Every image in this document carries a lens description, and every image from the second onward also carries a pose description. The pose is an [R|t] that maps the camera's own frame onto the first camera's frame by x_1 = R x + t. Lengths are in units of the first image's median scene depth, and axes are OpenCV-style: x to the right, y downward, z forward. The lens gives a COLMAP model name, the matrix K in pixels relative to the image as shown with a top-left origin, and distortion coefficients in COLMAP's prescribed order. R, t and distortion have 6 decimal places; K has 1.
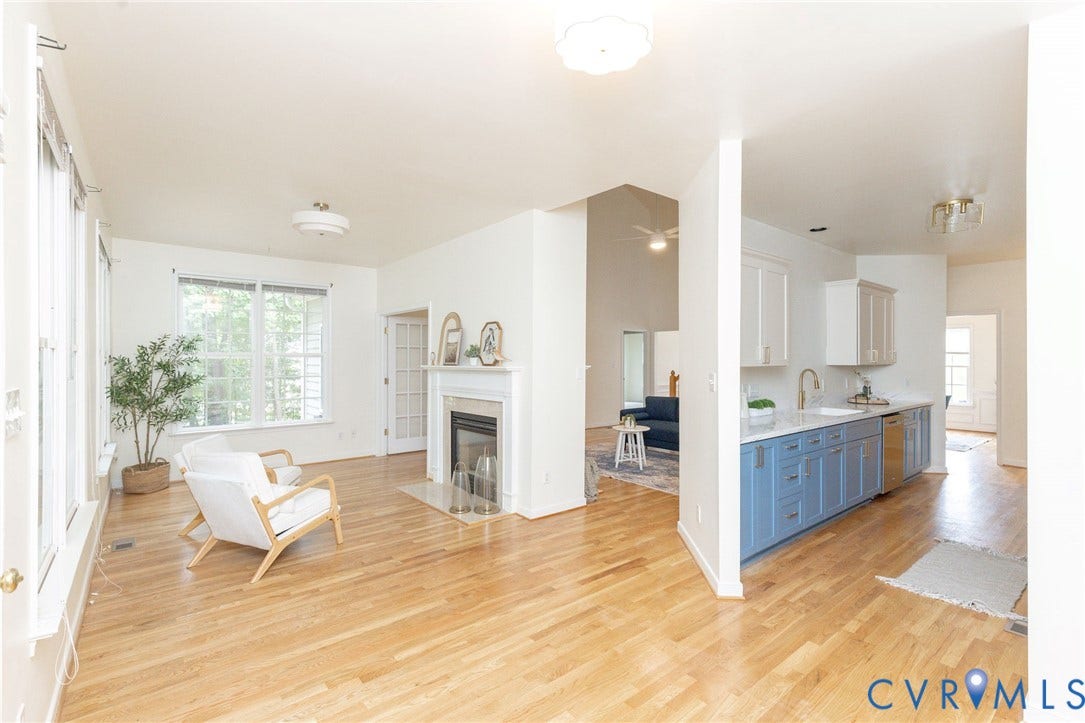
lens RADIAL K [[494.3, 0, 547.6], [0, 494.3, 362.6], [0, 0, 1]] dist [-0.029853, 0.010471]
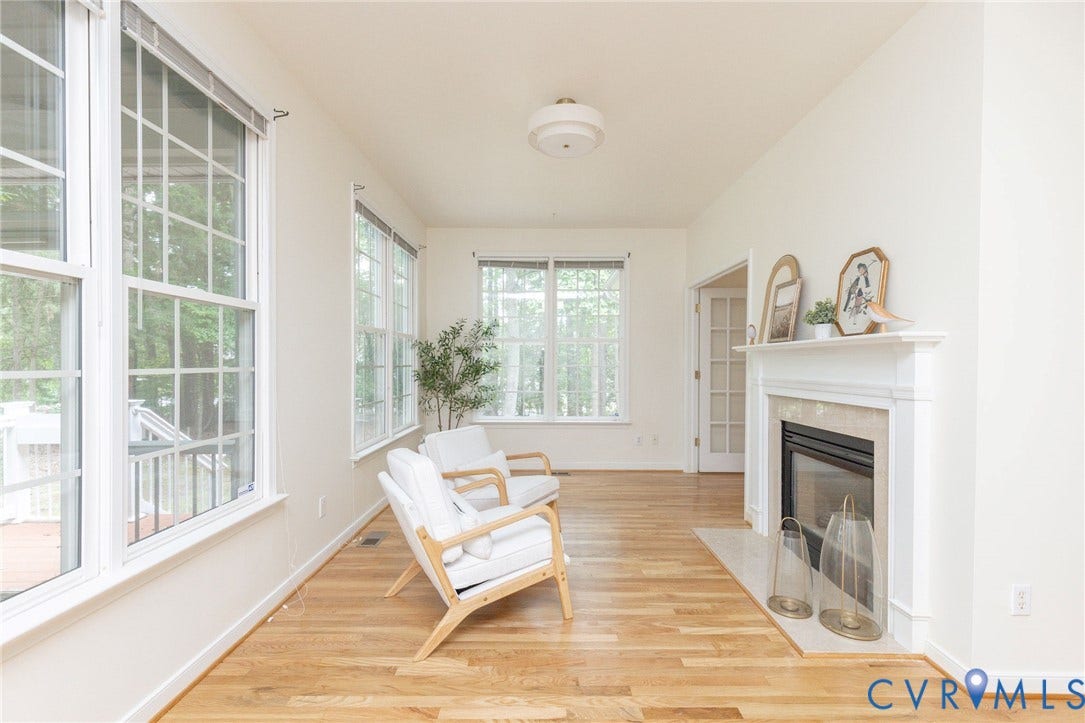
lens RADIAL K [[487.0, 0, 540.2], [0, 487.0, 363.1], [0, 0, 1]] dist [-0.000245, 0.008537]
pose [[0.763779, 0.004926, -0.645459, -0.041250], [-0.011204, 0.999921, -0.005626, 0.038106], [0.645380, 0.011529, 0.763775, 0.391068]]
